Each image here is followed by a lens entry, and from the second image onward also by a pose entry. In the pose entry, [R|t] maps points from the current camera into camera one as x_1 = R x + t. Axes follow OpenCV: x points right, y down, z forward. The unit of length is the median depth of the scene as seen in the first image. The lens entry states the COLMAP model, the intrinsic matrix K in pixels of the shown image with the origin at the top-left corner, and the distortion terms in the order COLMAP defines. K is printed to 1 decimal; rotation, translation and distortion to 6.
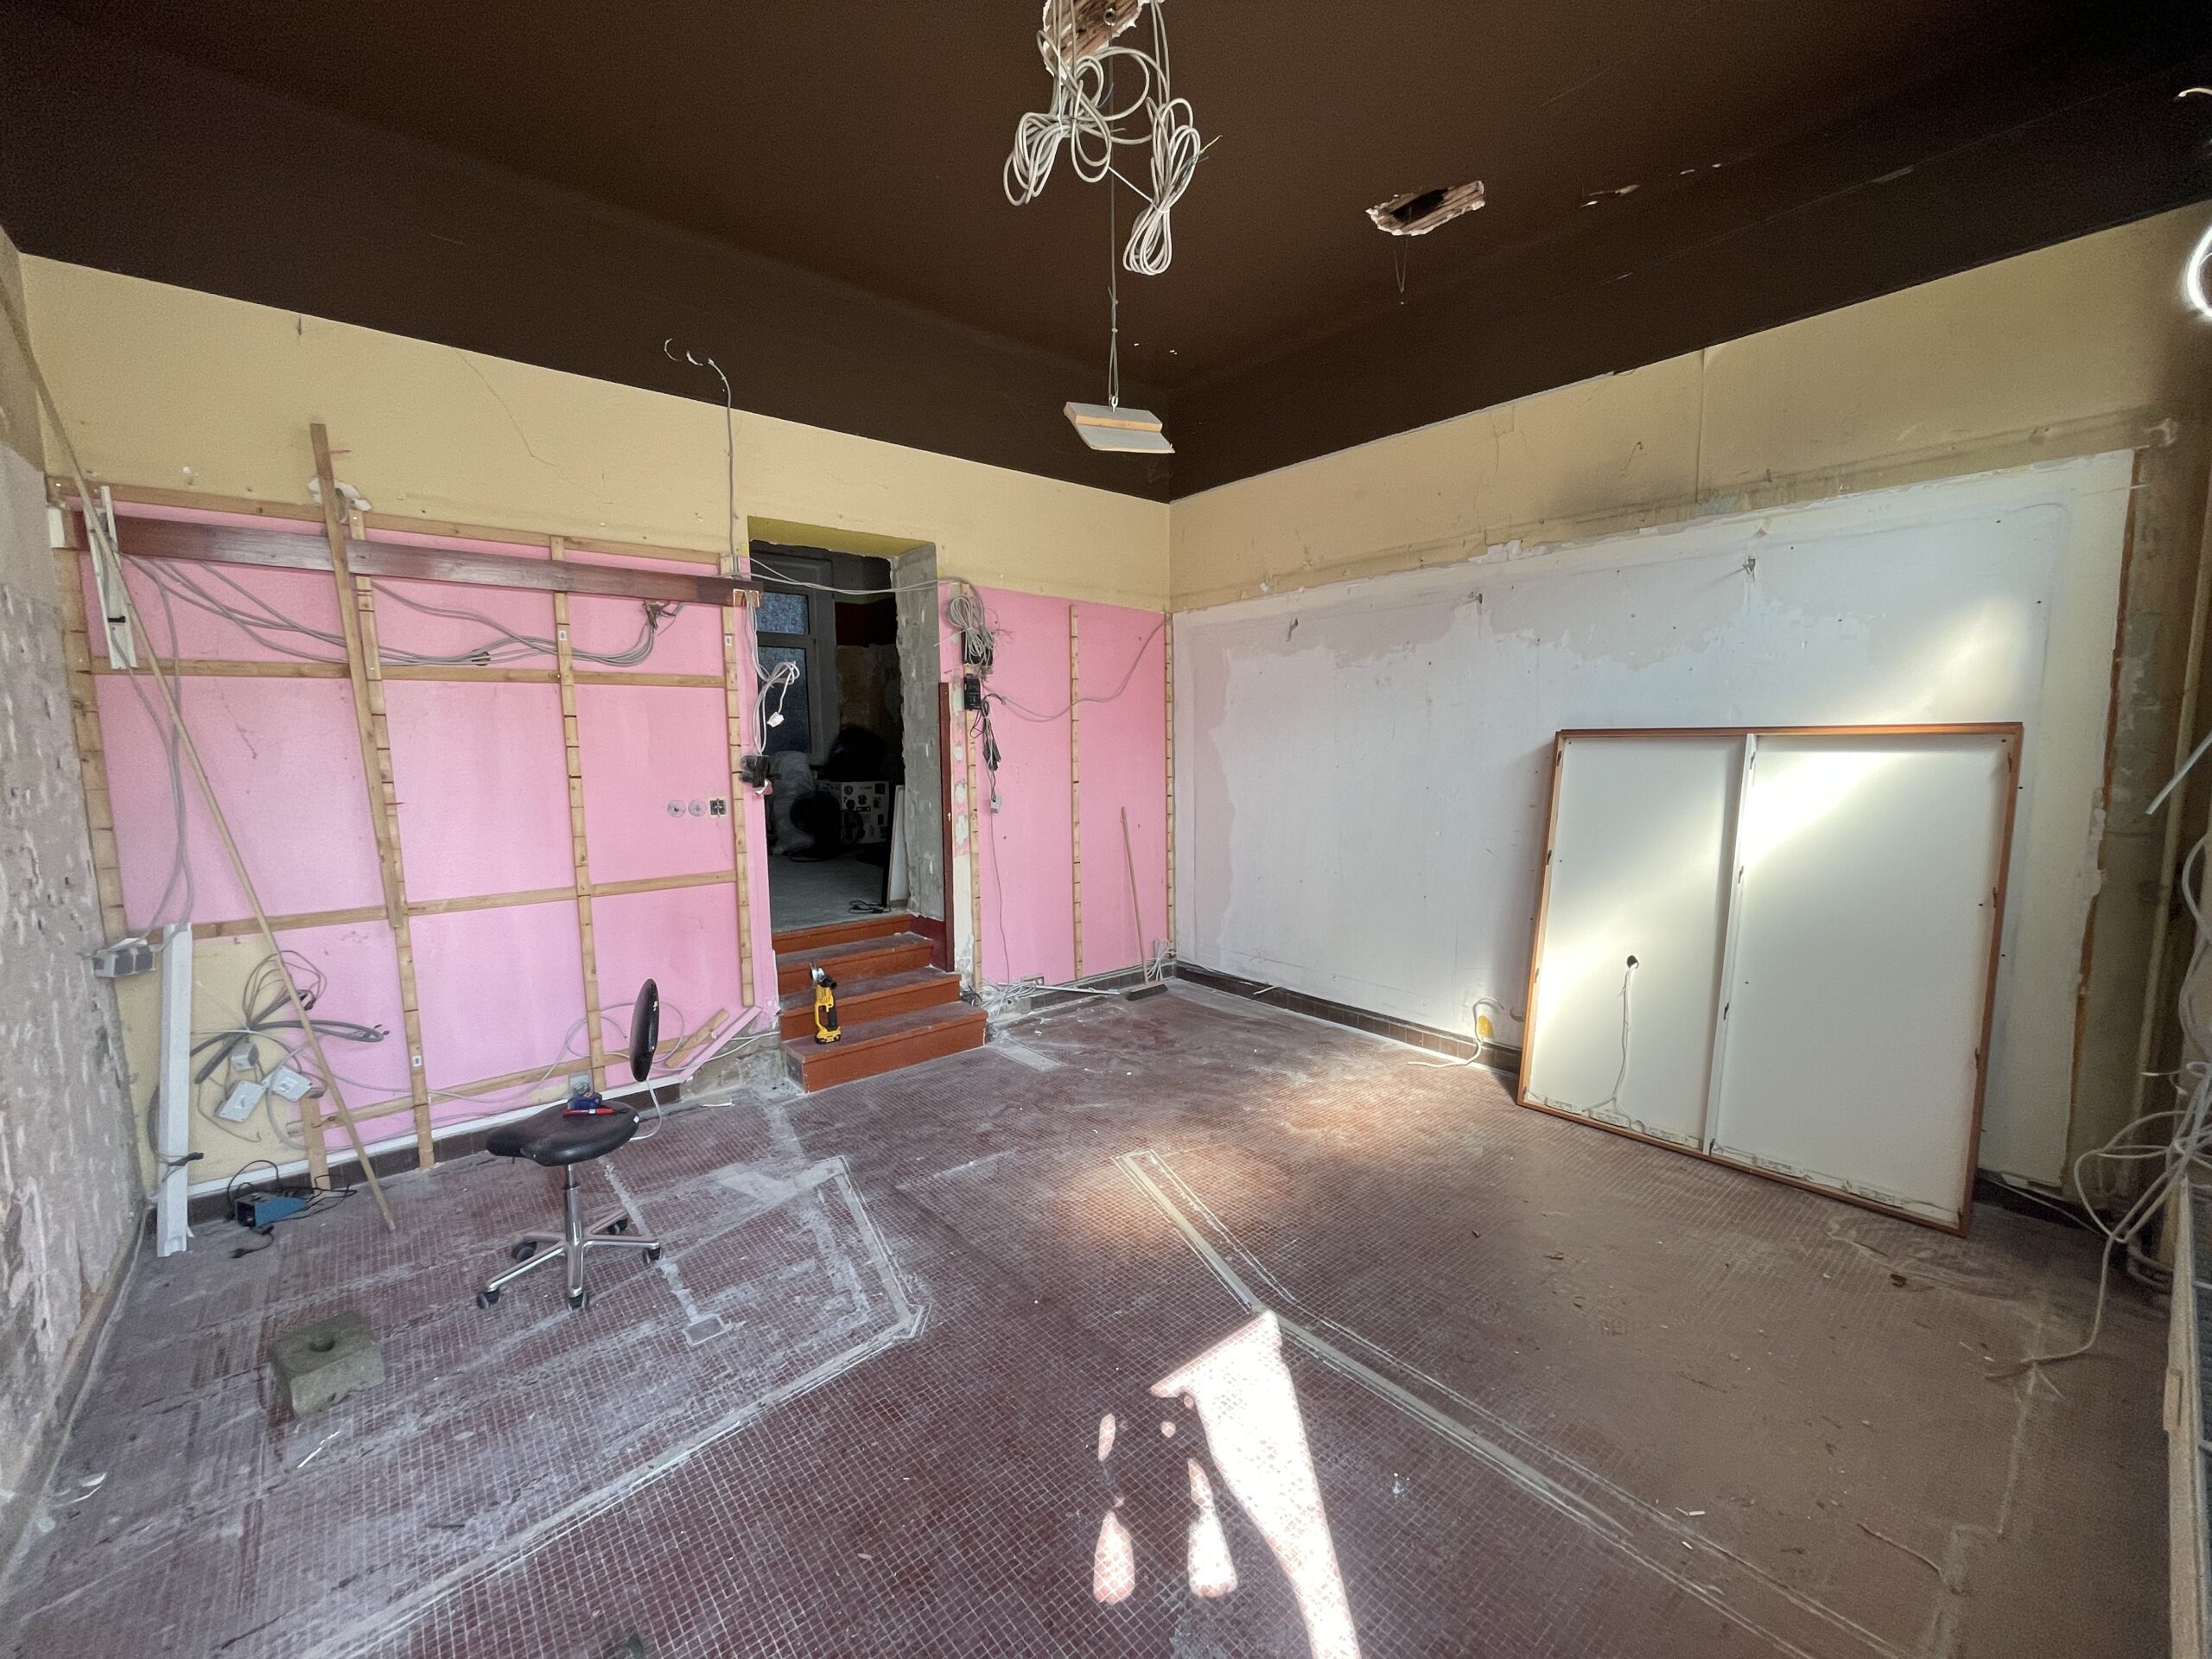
lens RADIAL K [[887.3, 0, 1126.8], [0, 887.3, 829.3], [0, 0, 1]] dist [-0.000620, 0.000055]
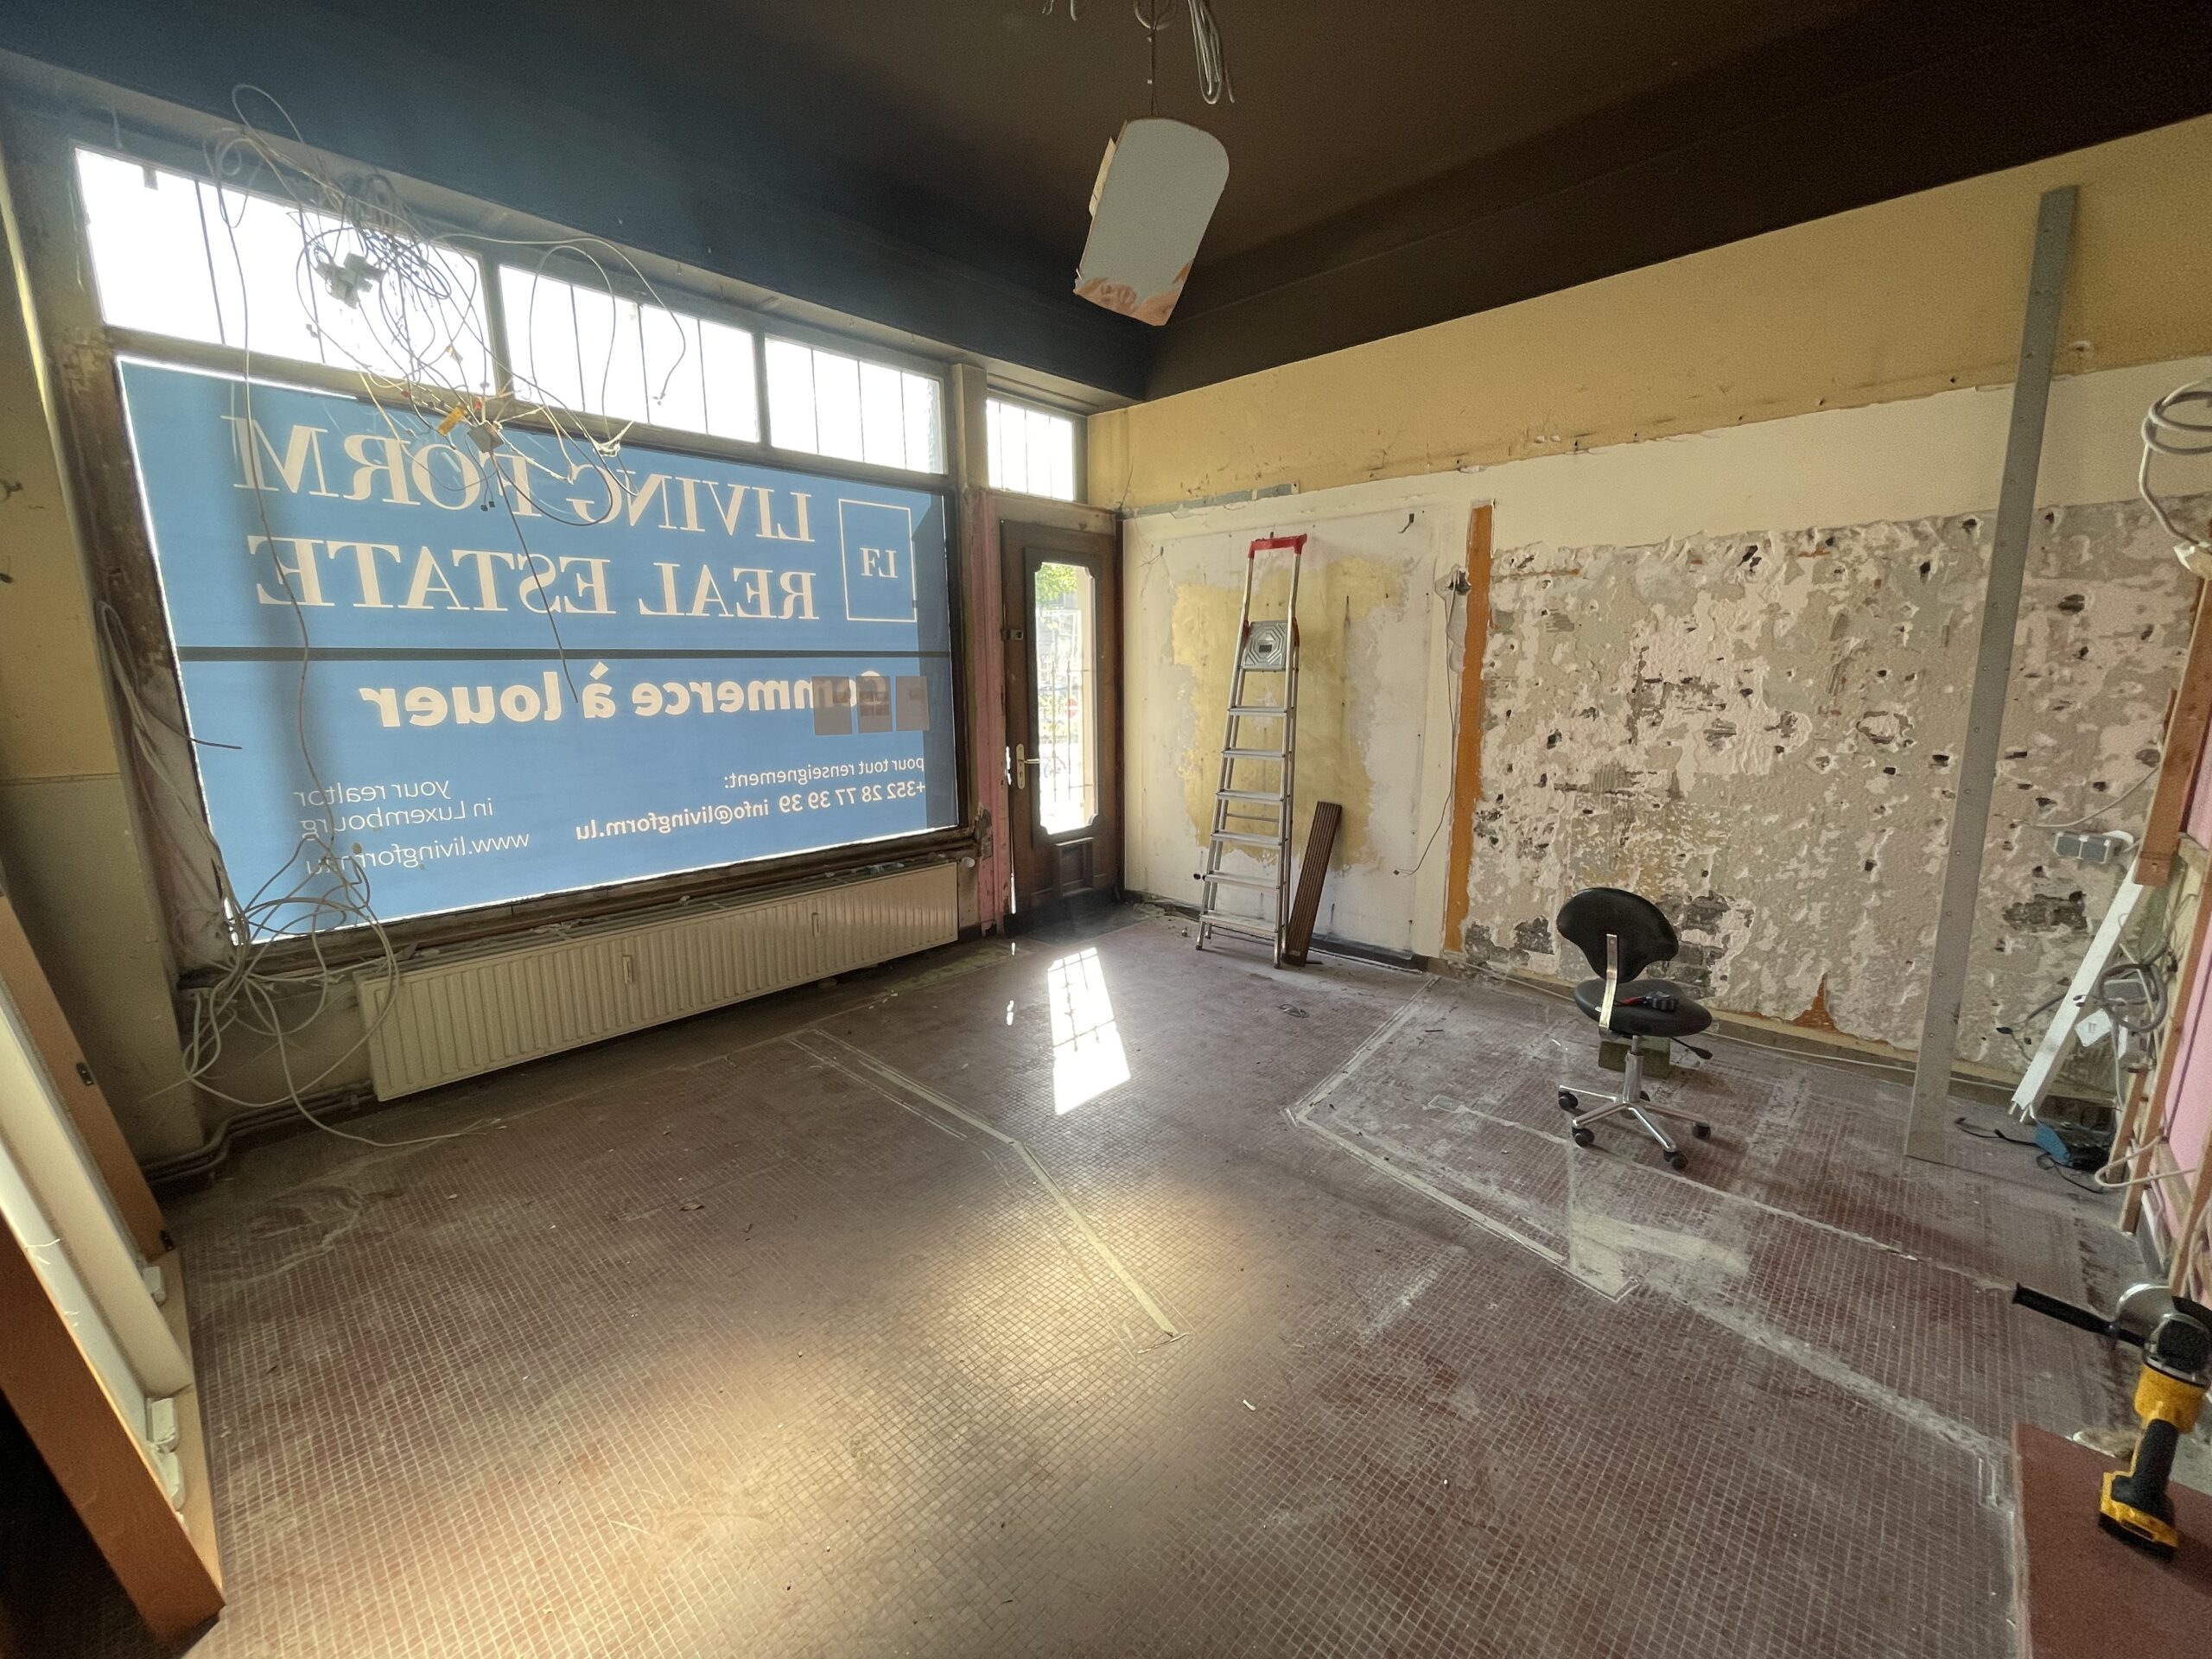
lens RADIAL K [[887.3, 0, 1126.0], [0, 887.3, 837.9], [0, 0, 1]] dist [-0.000620, 0.000055]
pose [[-0.993429, 0.040909, -0.106892, 0.094479], [0.008184, 0.956939, 0.290173, -0.157002], [0.114160, 0.287391, -0.950986, 1.675547]]
